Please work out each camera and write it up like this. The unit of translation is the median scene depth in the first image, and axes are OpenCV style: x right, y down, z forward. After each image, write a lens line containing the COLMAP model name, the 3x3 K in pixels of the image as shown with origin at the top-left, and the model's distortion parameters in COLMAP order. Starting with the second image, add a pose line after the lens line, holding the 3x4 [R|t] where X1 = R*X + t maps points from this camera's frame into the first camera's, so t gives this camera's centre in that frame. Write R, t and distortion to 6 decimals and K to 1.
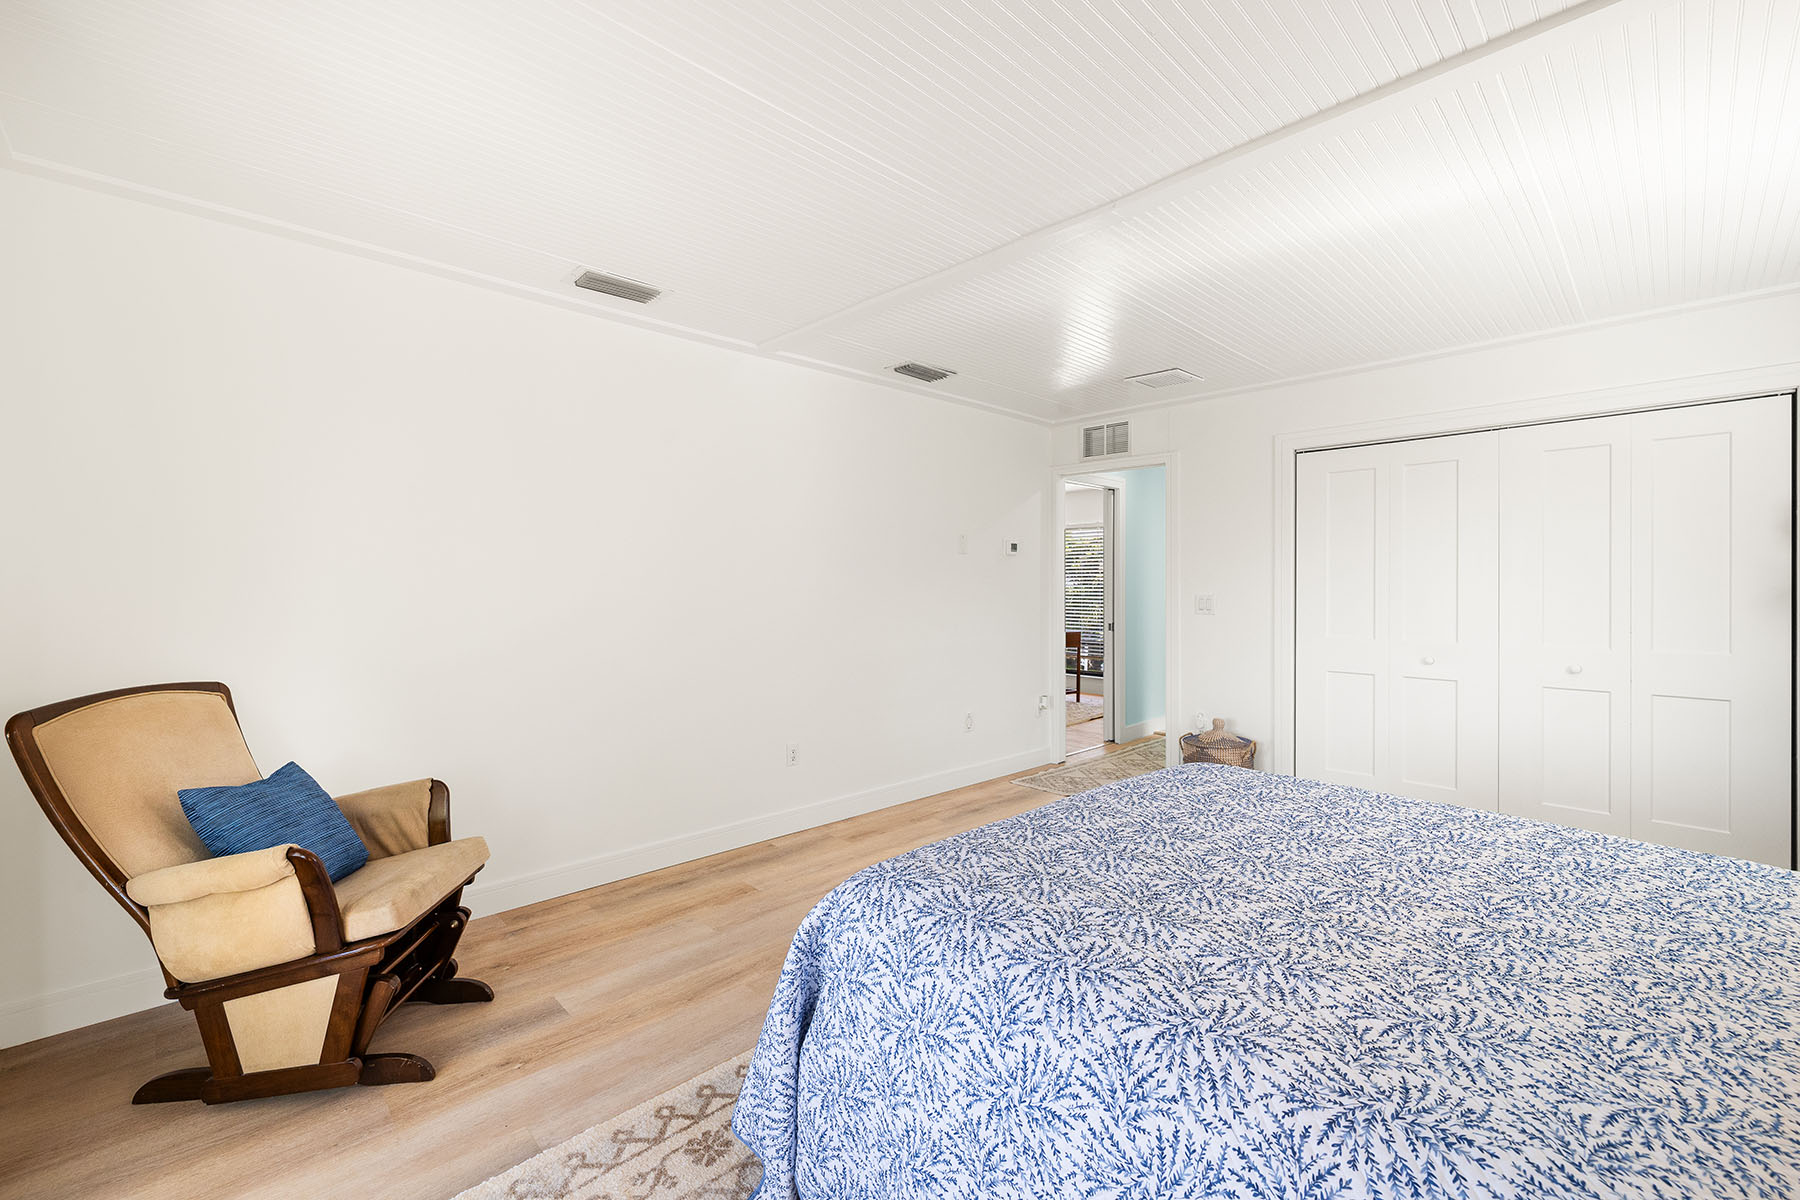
lens RADIAL K [[752.9, 0, 905.6], [0, 752.9, 586.4], [0, 0, 1]] dist [-0.000341, 0.000031]
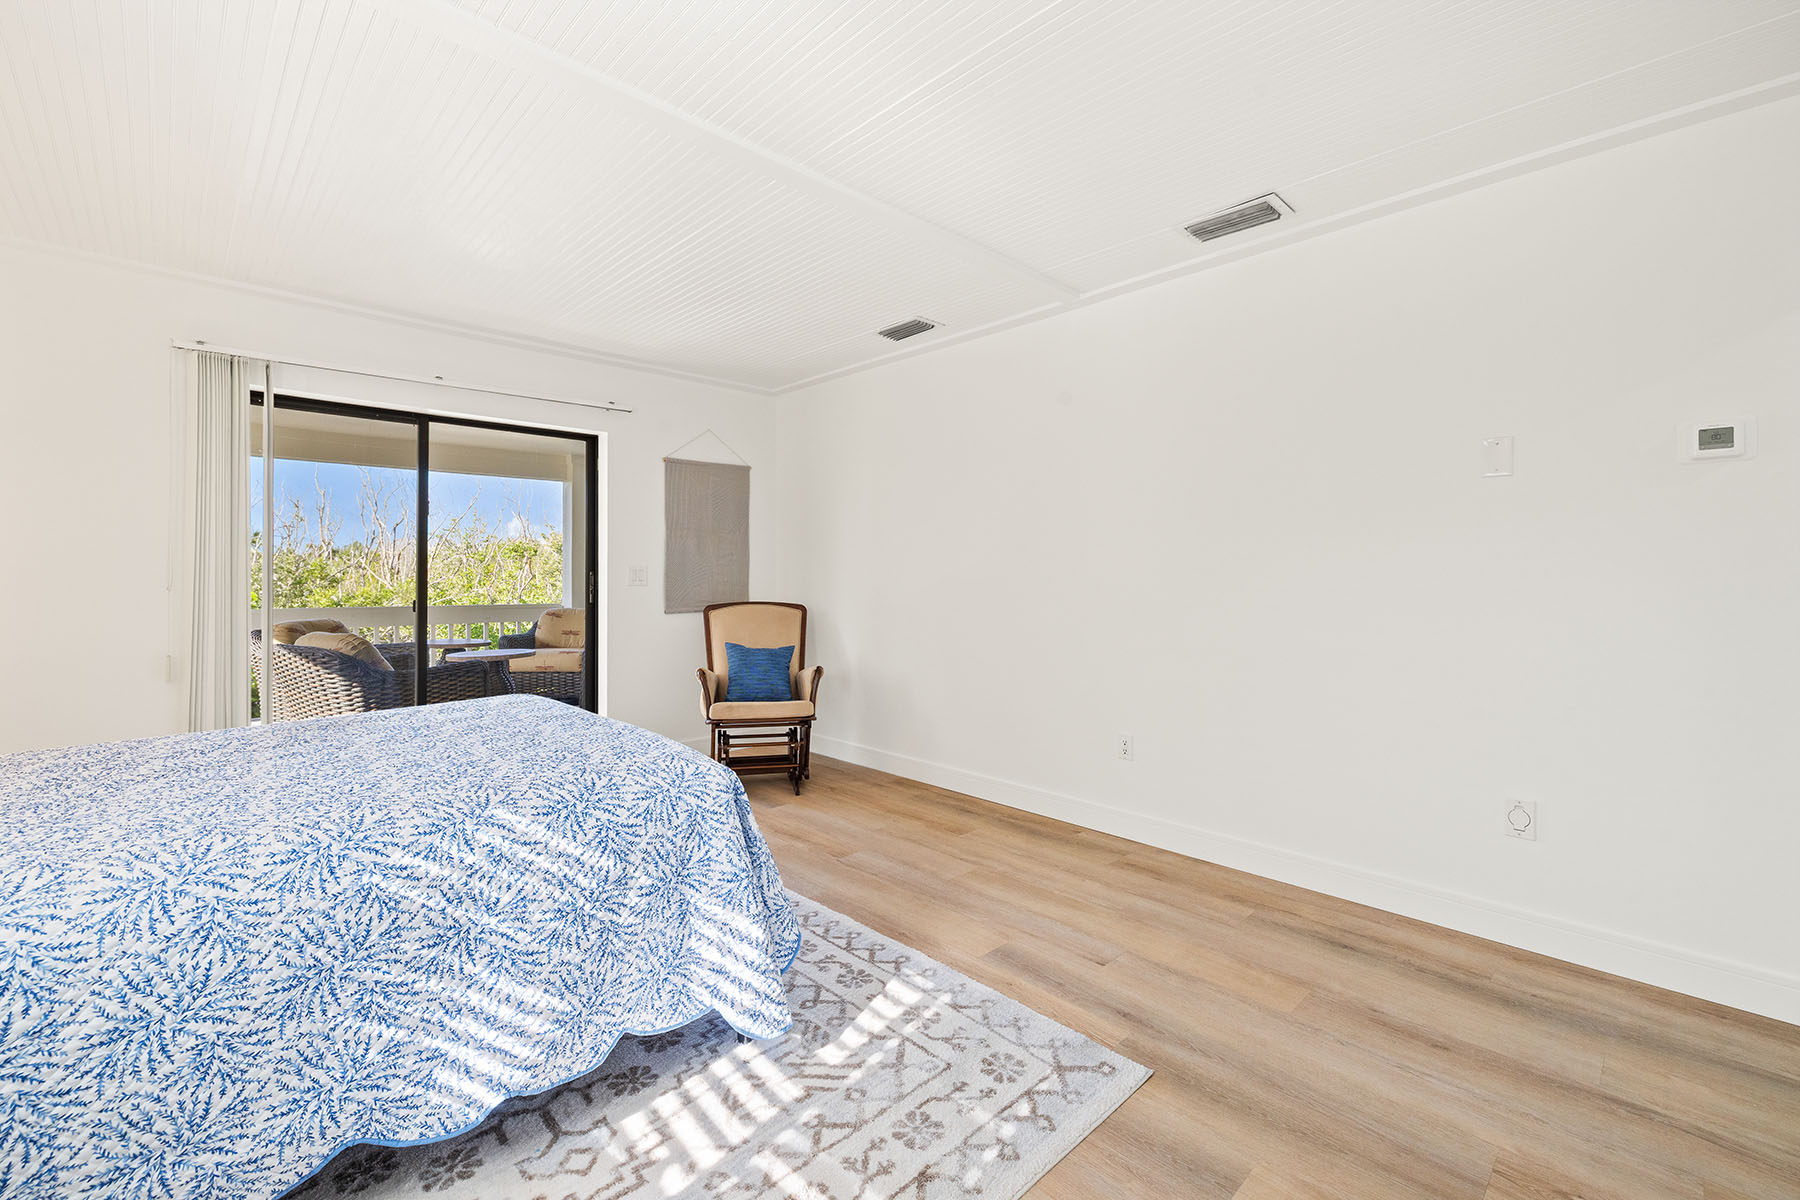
lens RADIAL K [[752.9, 0, 905.6], [0, 752.9, 586.4], [0, 0, 1]] dist [-0.000341, 0.000031]
pose [[0.010312, 0.009360, -0.999903, 0.800956], [-0.003893, 0.999949, 0.009320, 0.035873], [0.999939, 0.003797, 0.010348, 0.836404]]
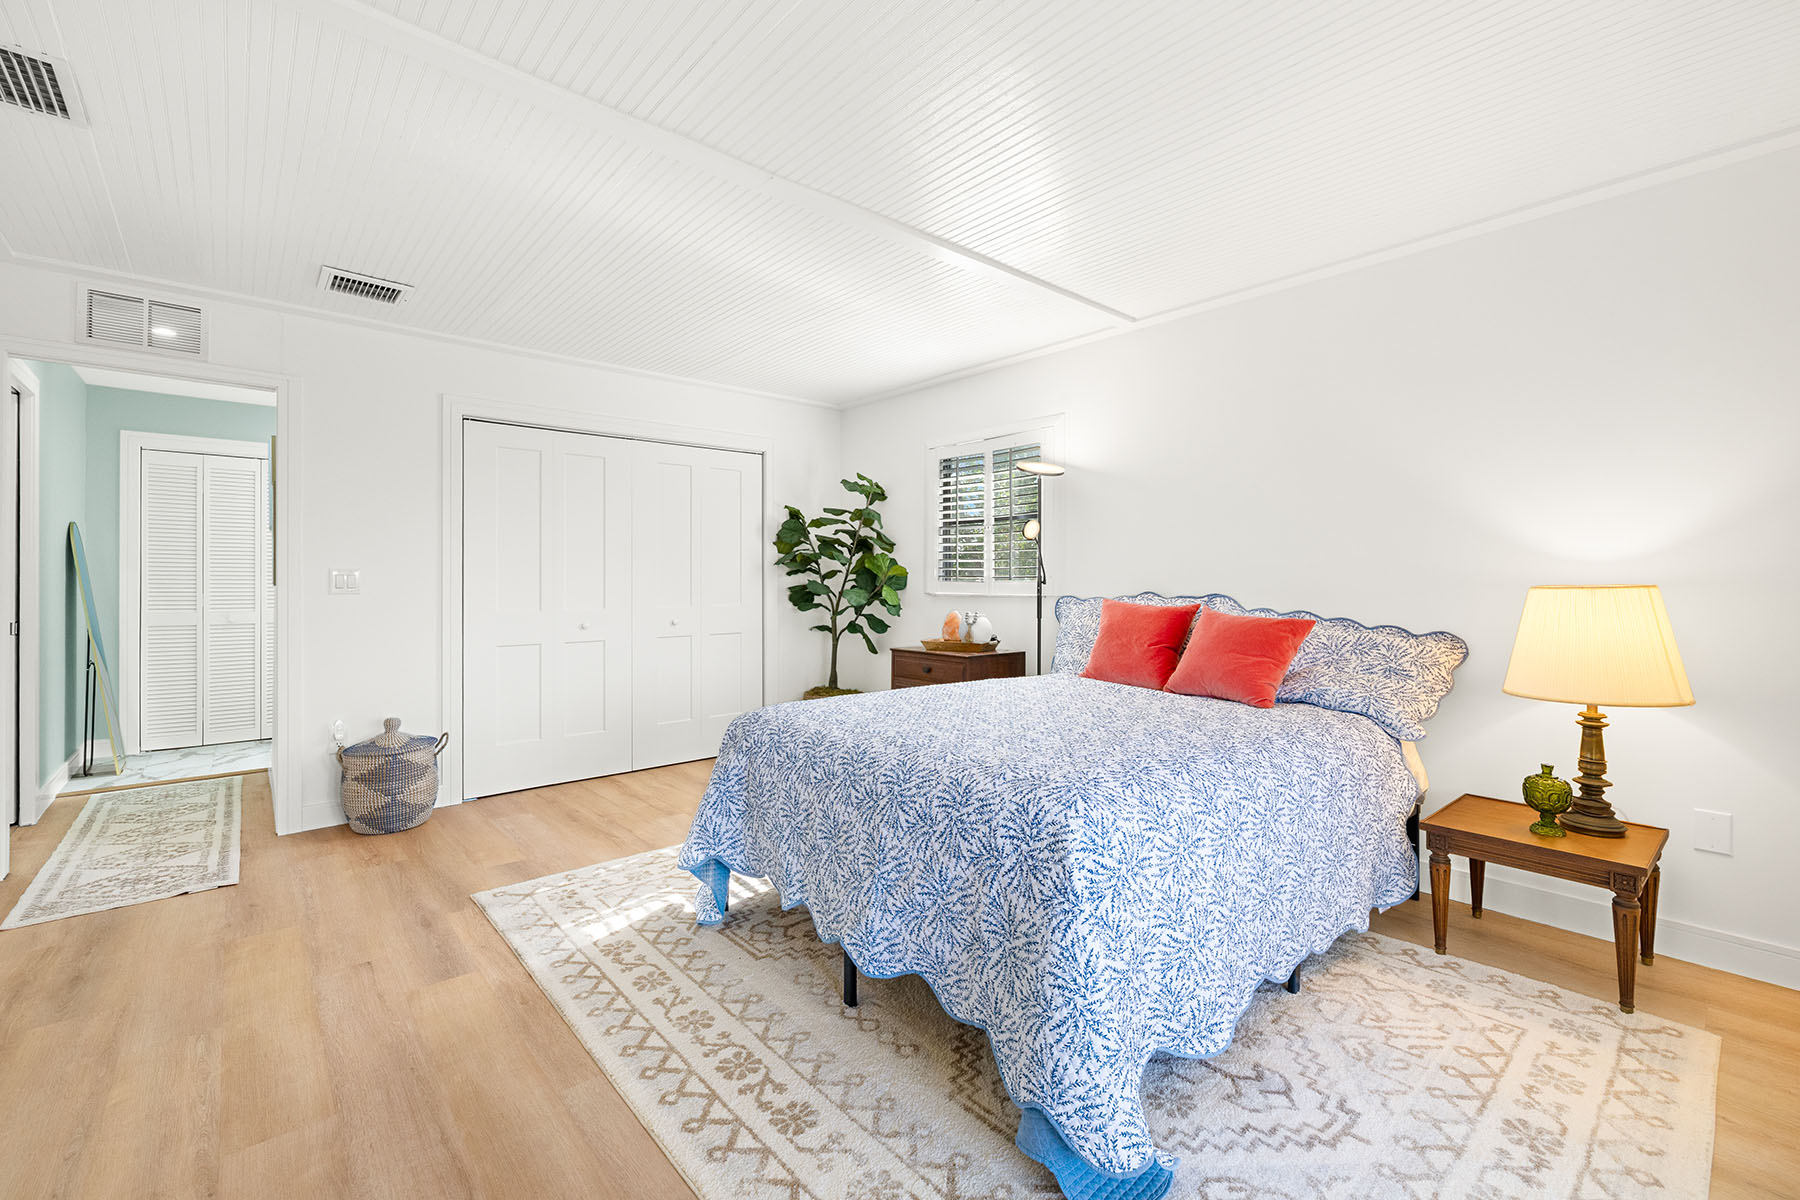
lens RADIAL K [[752.9, 0, 905.6], [0, 752.9, 586.4], [0, 0, 1]] dist [-0.000341, 0.000031]
pose [[0.036349, -0.012445, 0.999262, -0.500195], [0.003159, 0.999919, 0.012338, 0.027746], [-0.999334, 0.002708, 0.036386, 0.511069]]
